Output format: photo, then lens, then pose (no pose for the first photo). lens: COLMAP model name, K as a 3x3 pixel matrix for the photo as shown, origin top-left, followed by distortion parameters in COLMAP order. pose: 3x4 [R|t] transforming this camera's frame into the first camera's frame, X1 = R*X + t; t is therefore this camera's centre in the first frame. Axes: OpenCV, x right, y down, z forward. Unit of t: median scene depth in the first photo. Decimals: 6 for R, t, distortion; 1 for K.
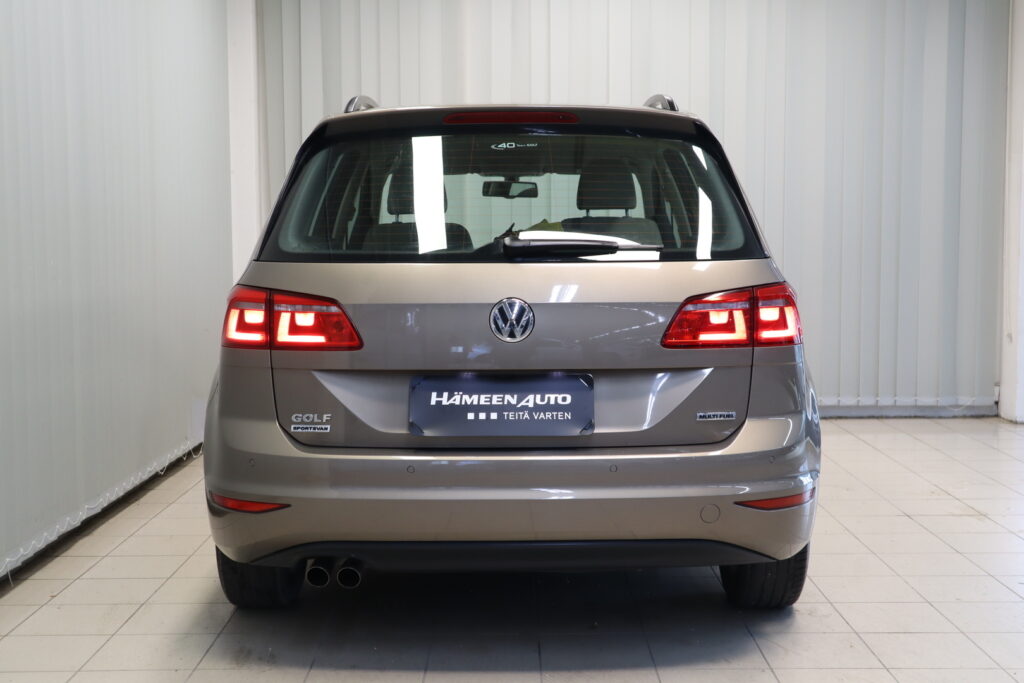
lens RADIAL K [[1276.7, 0, 512.0], [0, 1276.7, 341.5], [0, 0, 1]] dist [-0.007364, 0.008962]
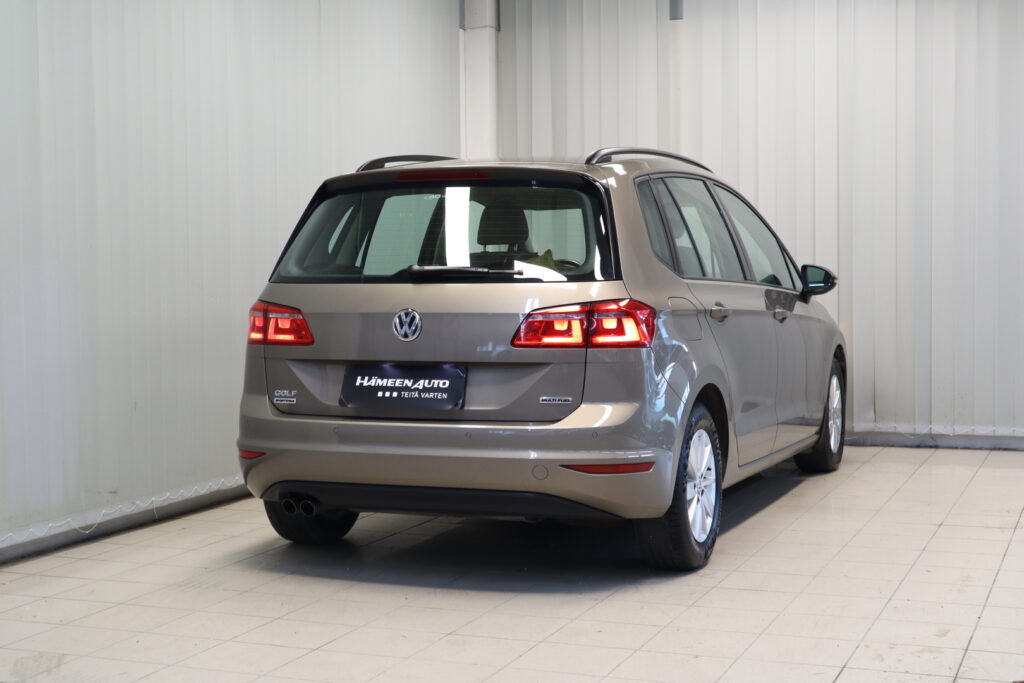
lens RADIAL K [[1607.2, 0, 512.0], [0, 1607.2, 341.5], [0, 0, 1]] dist [0.002231, -0.007126]
pose [[0.927394, 0.014362, -0.373810, 0.744694], [-0.021523, 0.999656, -0.014991, 0.023991], [0.373466, 0.021948, 0.927384, -0.563777]]
